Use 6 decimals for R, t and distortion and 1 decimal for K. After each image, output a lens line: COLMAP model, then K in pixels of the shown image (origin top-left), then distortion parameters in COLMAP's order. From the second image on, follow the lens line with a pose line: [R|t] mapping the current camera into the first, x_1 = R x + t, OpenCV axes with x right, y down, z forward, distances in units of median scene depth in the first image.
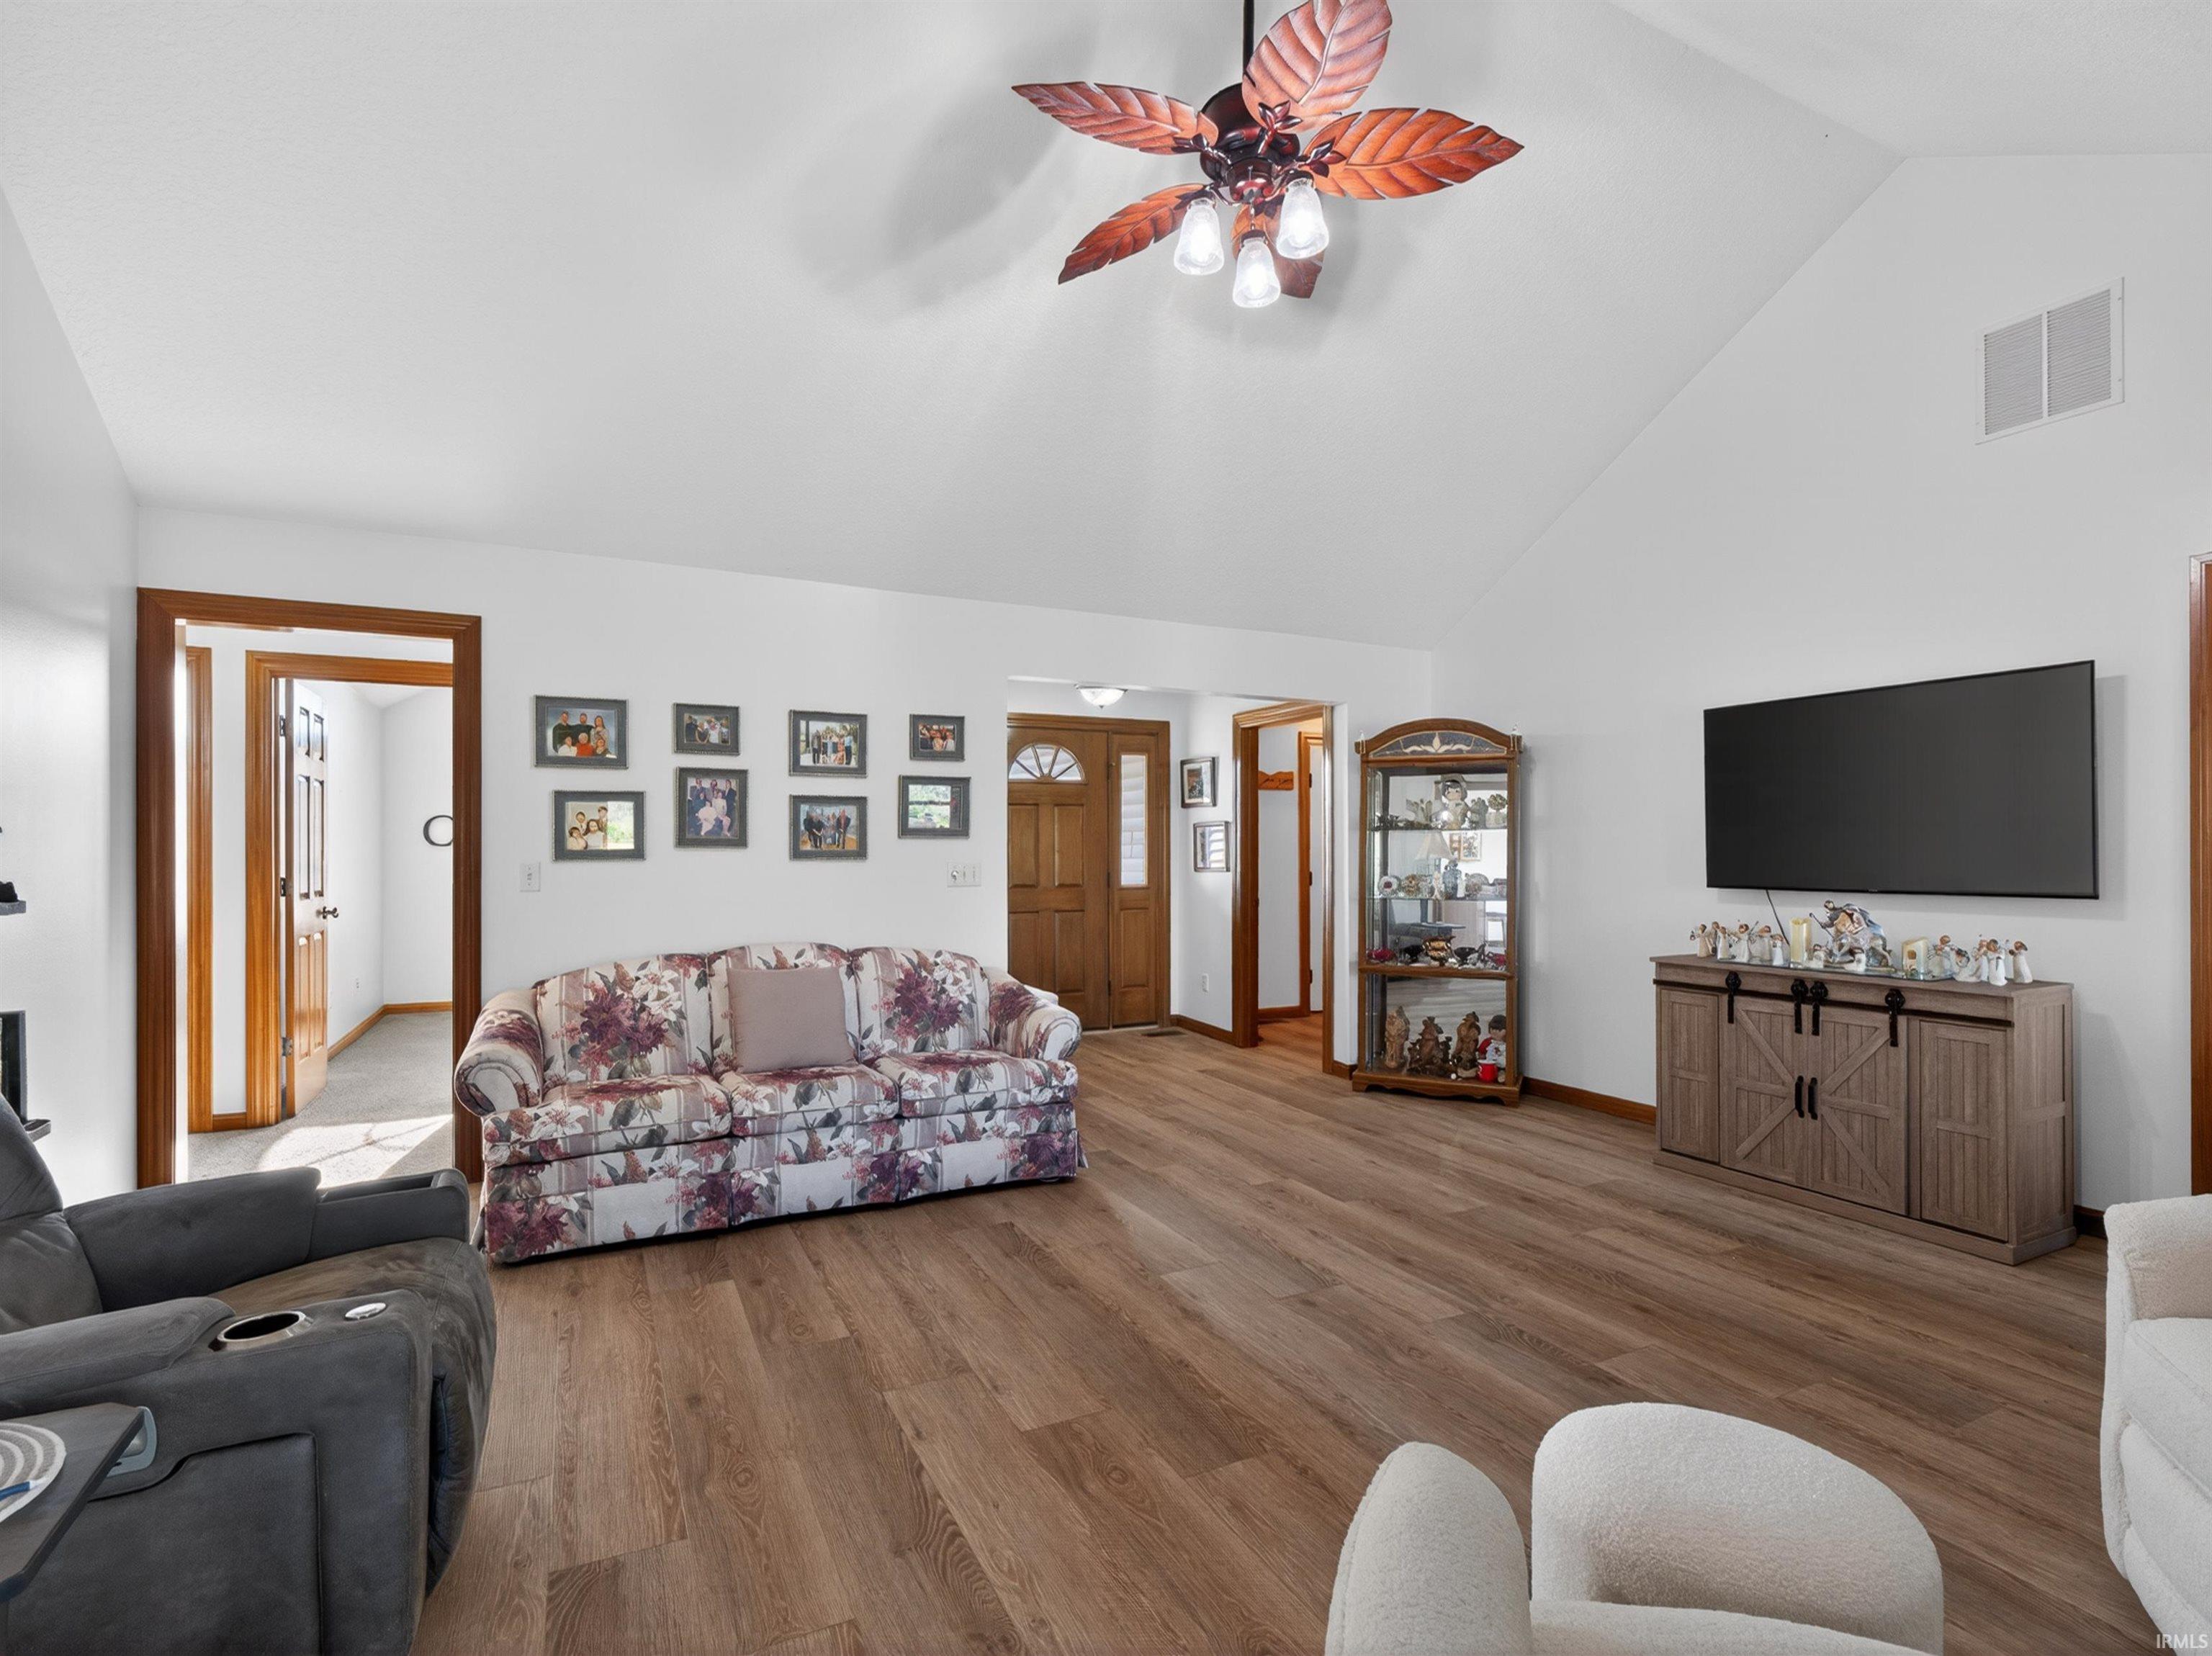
lens RADIAL K [[1048.0, 0, 1090.5], [0, 1048.0, 859.0], [0, 0, 1]] dist [-0.006545, 0.001763]
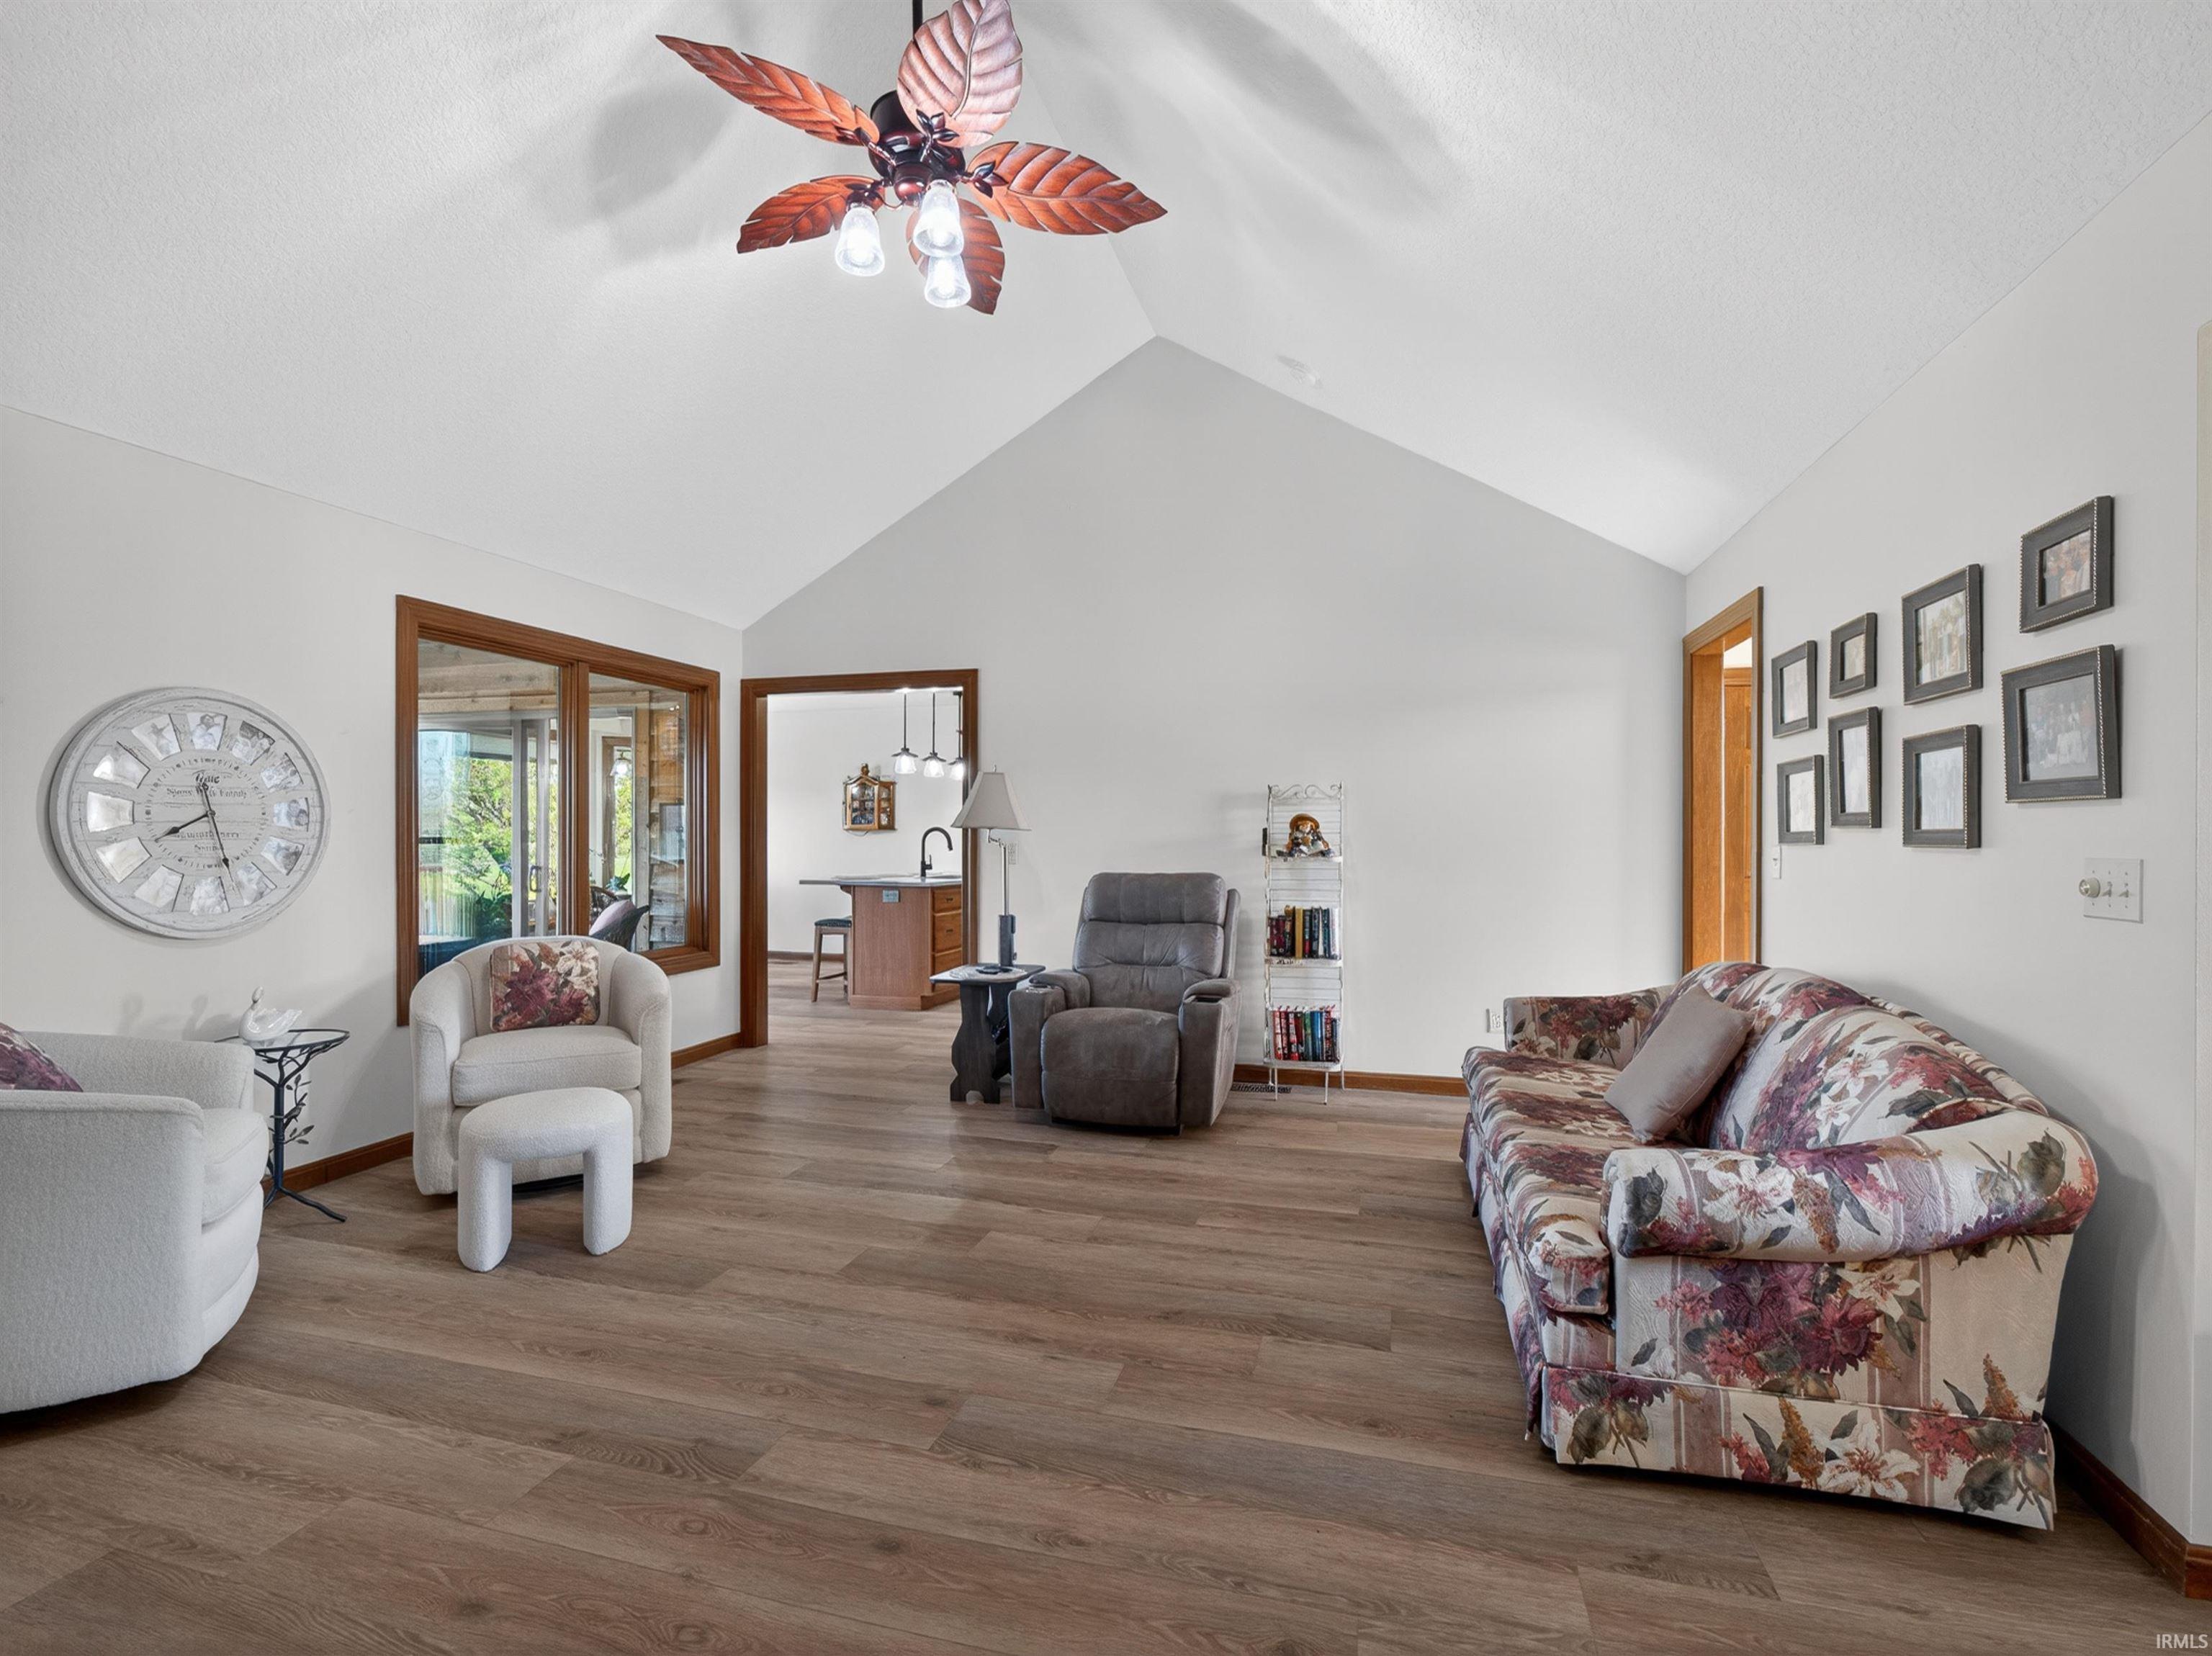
lens RADIAL K [[1048.0, 0, 1075.9], [0, 1048.0, 837.3], [0, 0, 1]] dist [-0.006545, 0.001763]
pose [[-0.679680, 0.002121, -0.733506, 0.567269], [-0.006716, 0.999936, 0.009115, -0.009321], [0.733478, 0.011121, -0.679622, 1.275172]]
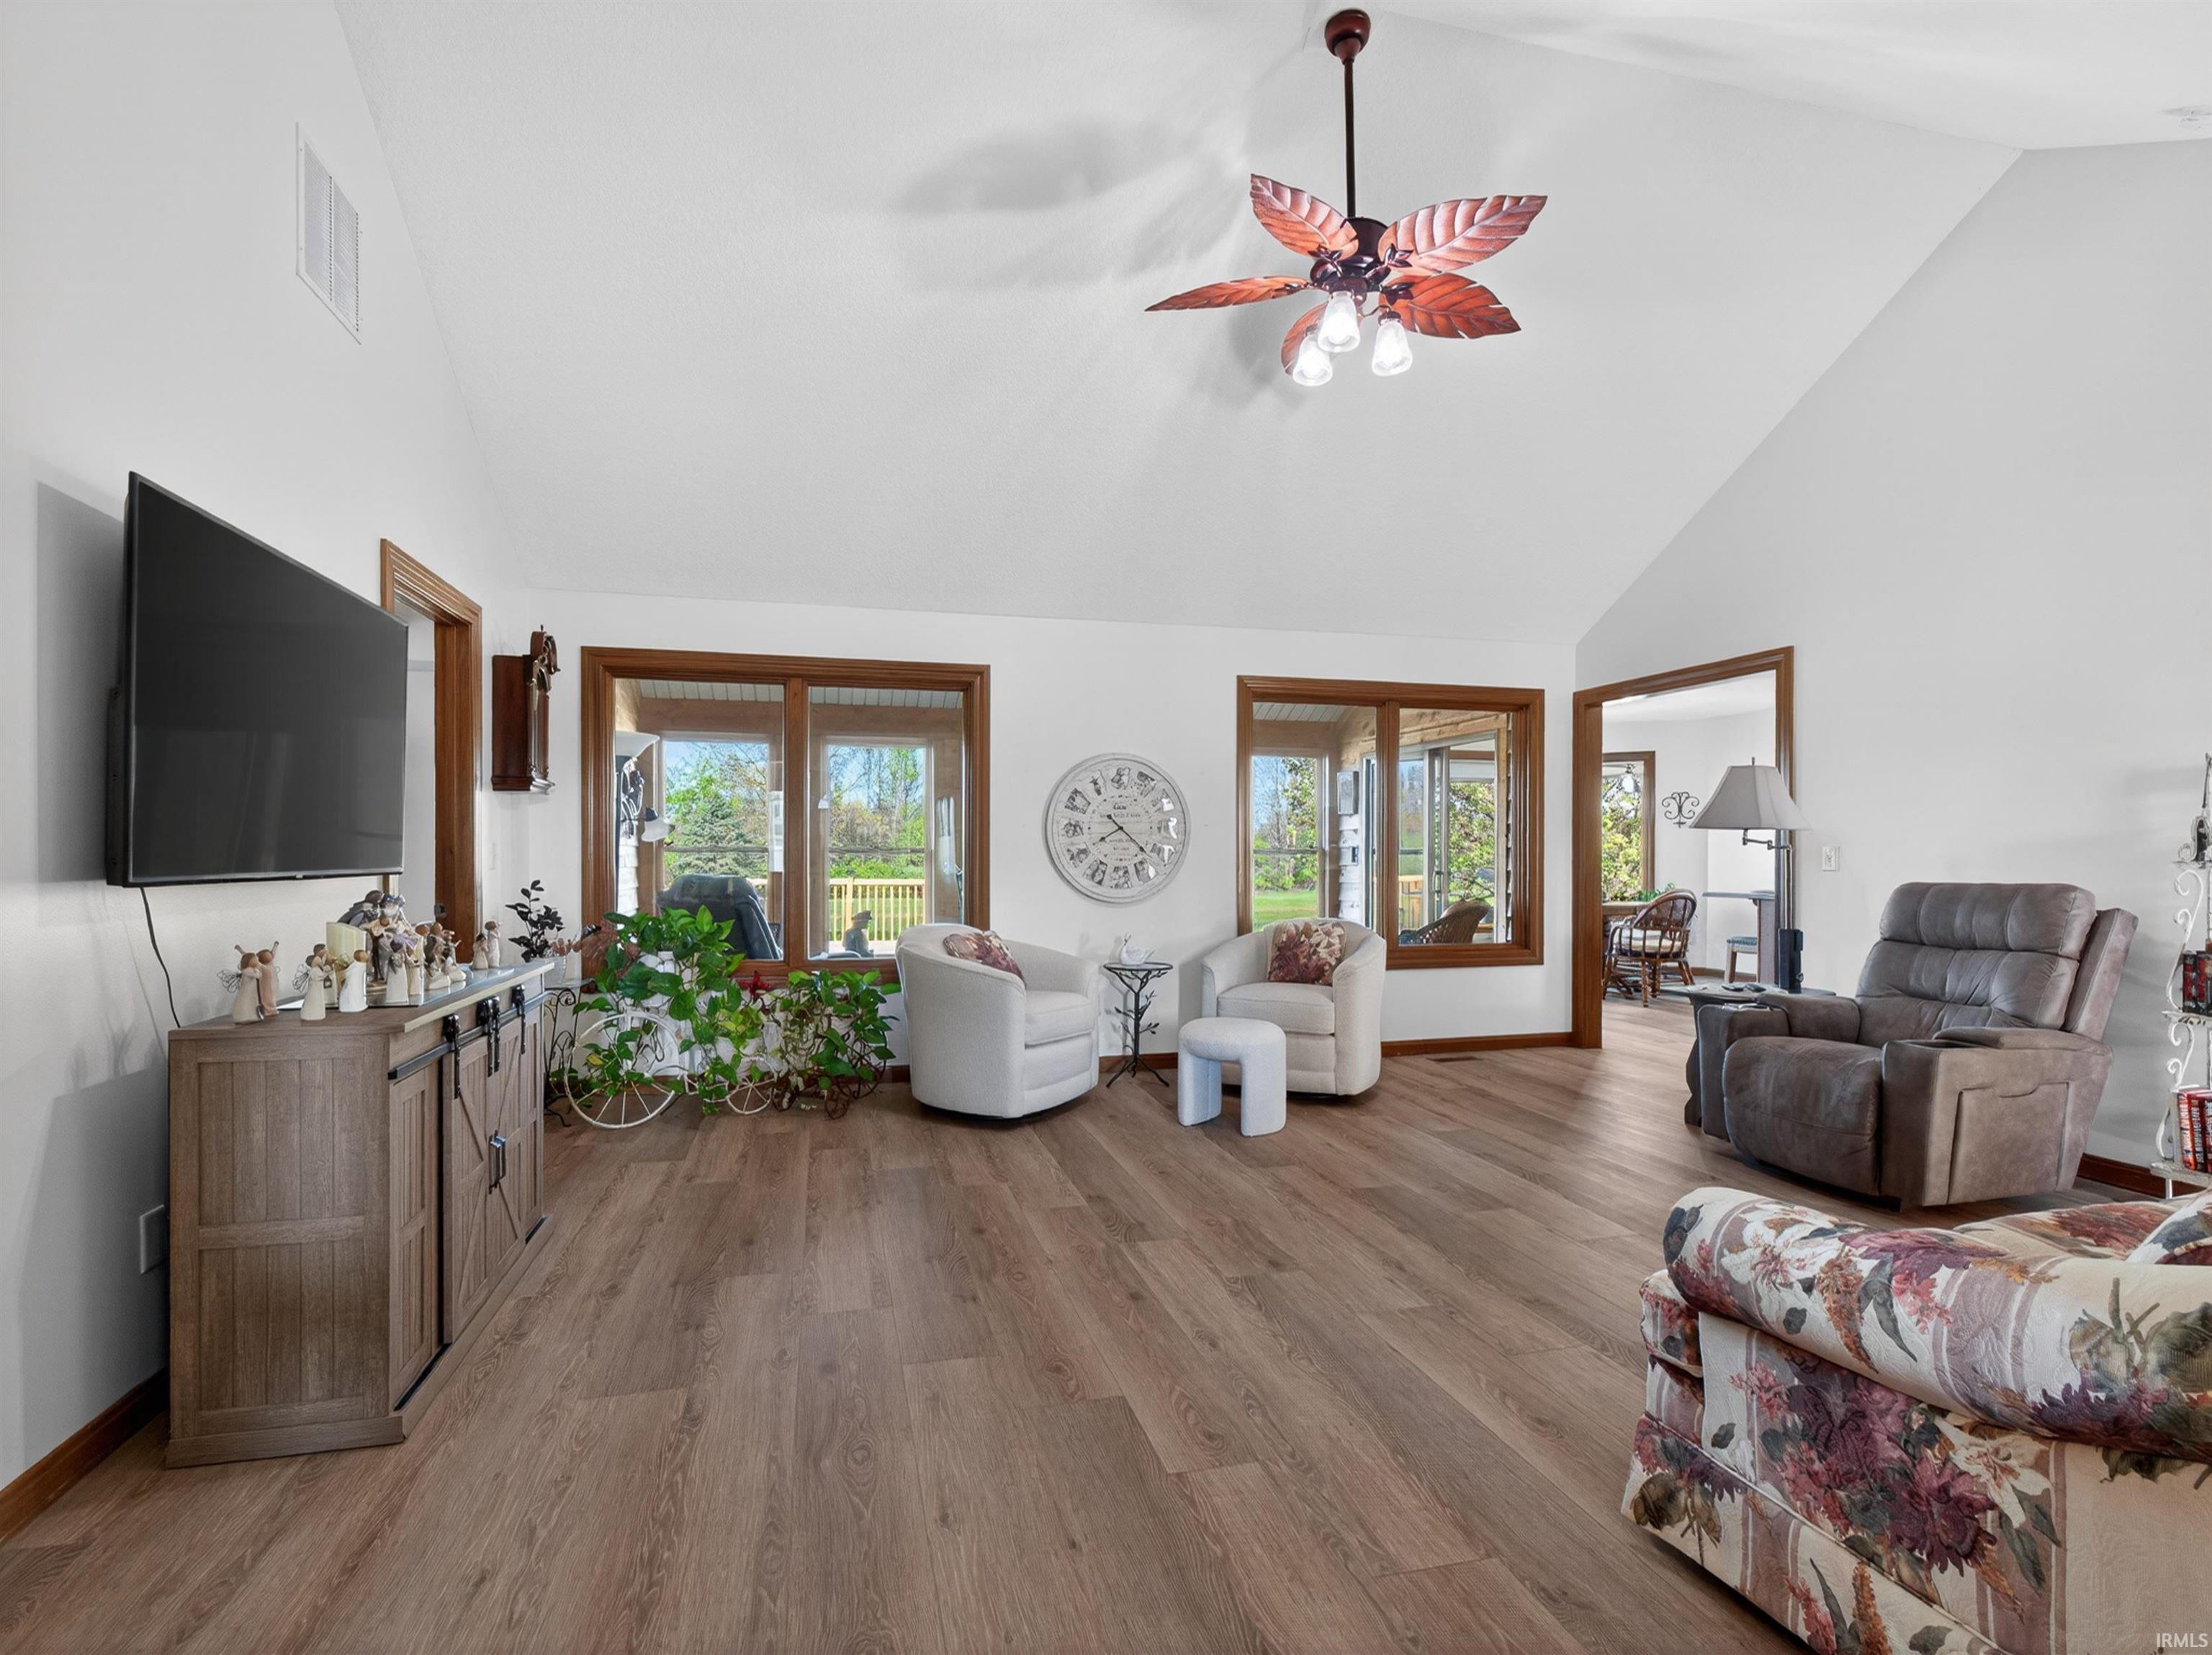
lens RADIAL K [[1048.0, 0, 1085.3], [0, 1048.0, 865.9], [0, 0, 1]] dist [-0.006545, 0.001763]
pose [[-0.977637, -0.001621, 0.210292, 0.138263], [0.002136, 0.999842, 0.017638, 0.011860], [-0.210288, 0.017693, -0.977479, 1.612005]]
